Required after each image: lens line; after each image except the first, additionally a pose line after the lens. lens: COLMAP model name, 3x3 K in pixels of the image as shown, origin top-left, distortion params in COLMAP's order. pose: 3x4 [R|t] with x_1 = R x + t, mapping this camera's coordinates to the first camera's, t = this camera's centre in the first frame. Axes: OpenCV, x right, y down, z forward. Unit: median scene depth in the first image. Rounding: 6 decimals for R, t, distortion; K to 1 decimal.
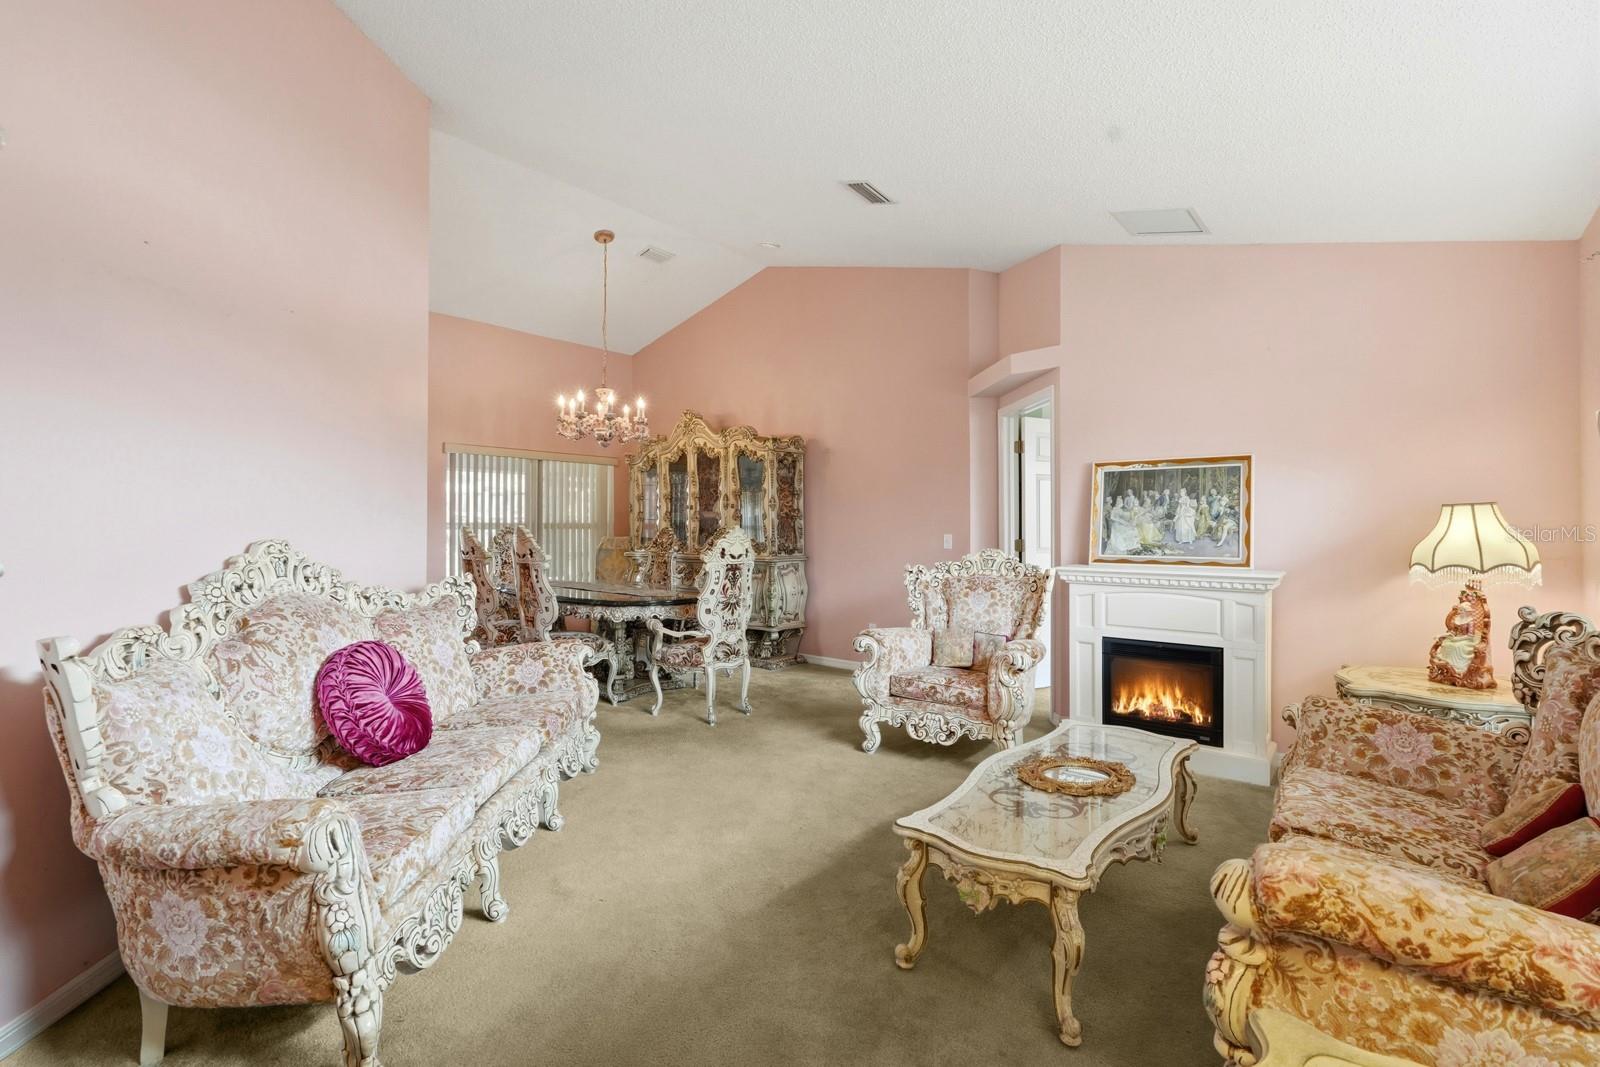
lens RADIAL K [[712.0, 0, 800.7], [0, 712.0, 532.0], [0, 0, 1]] dist [-0.015282, 0.008487]
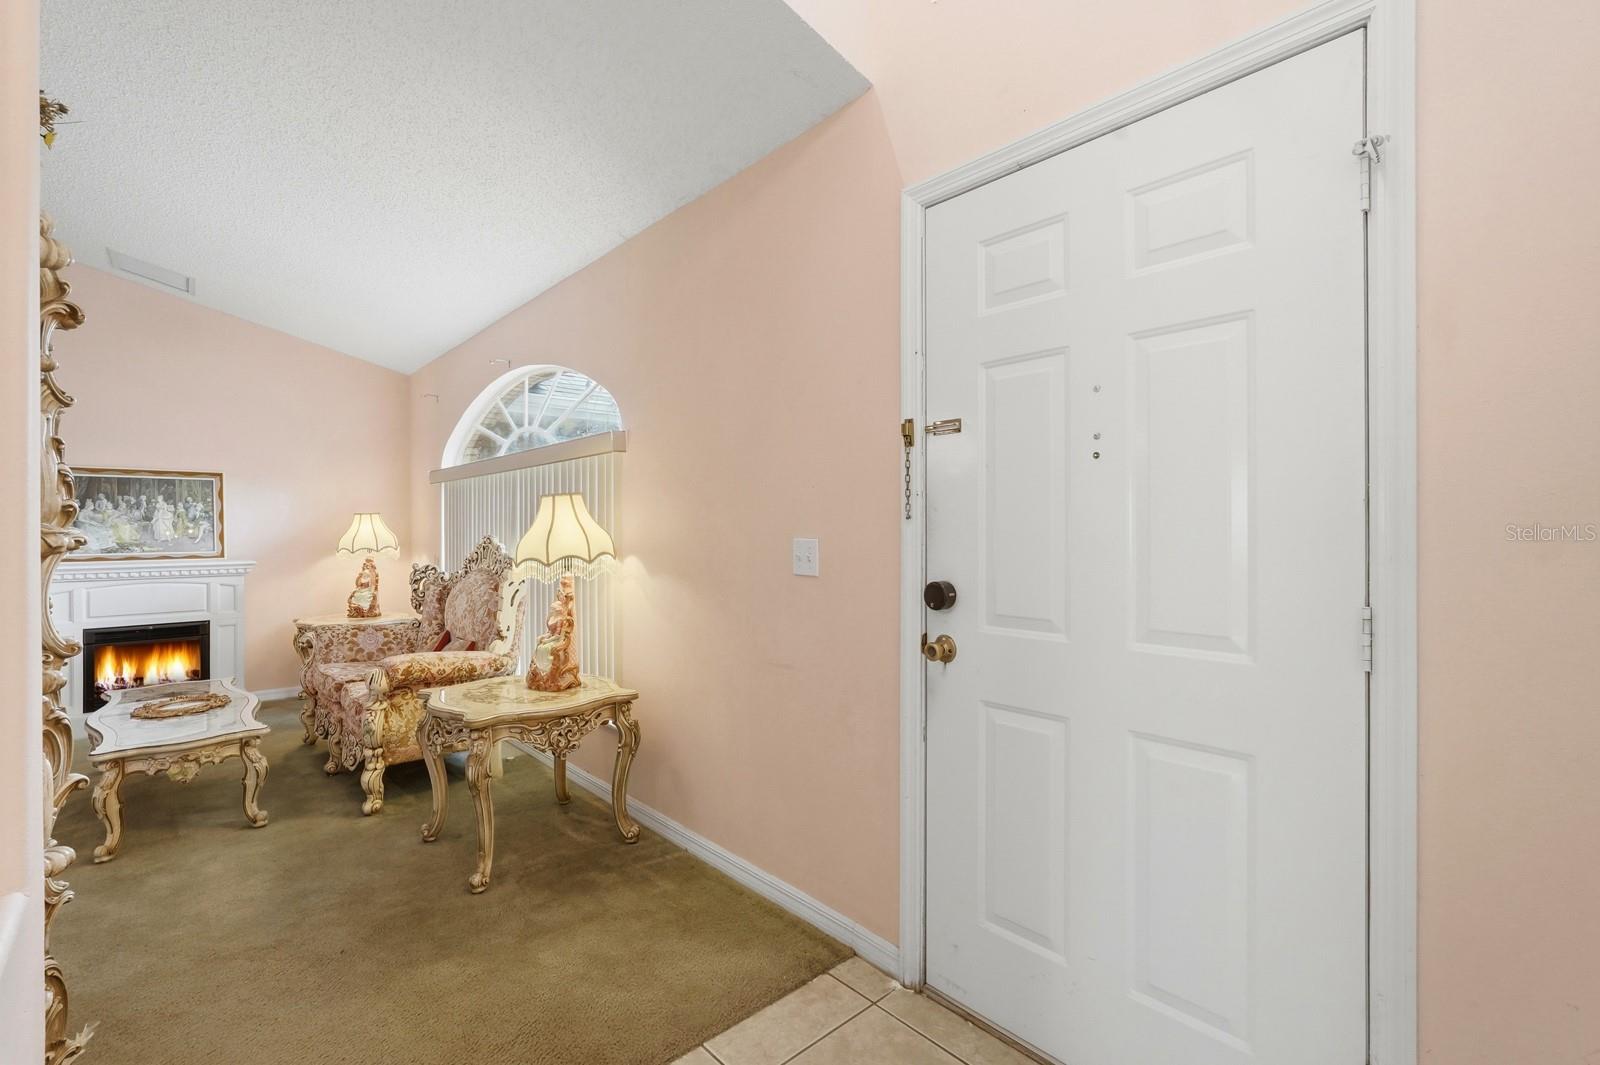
lens RADIAL K [[712.0, 0, 800.7], [0, 712.0, 531.0], [0, 0, 1]] dist [-0.015282, 0.008487]
pose [[0.135934, -0.005367, 0.990703, -0.636600], [0.013074, 0.999908, 0.003623, 0.010917], [-0.990632, 0.012460, 0.135992, -0.299783]]
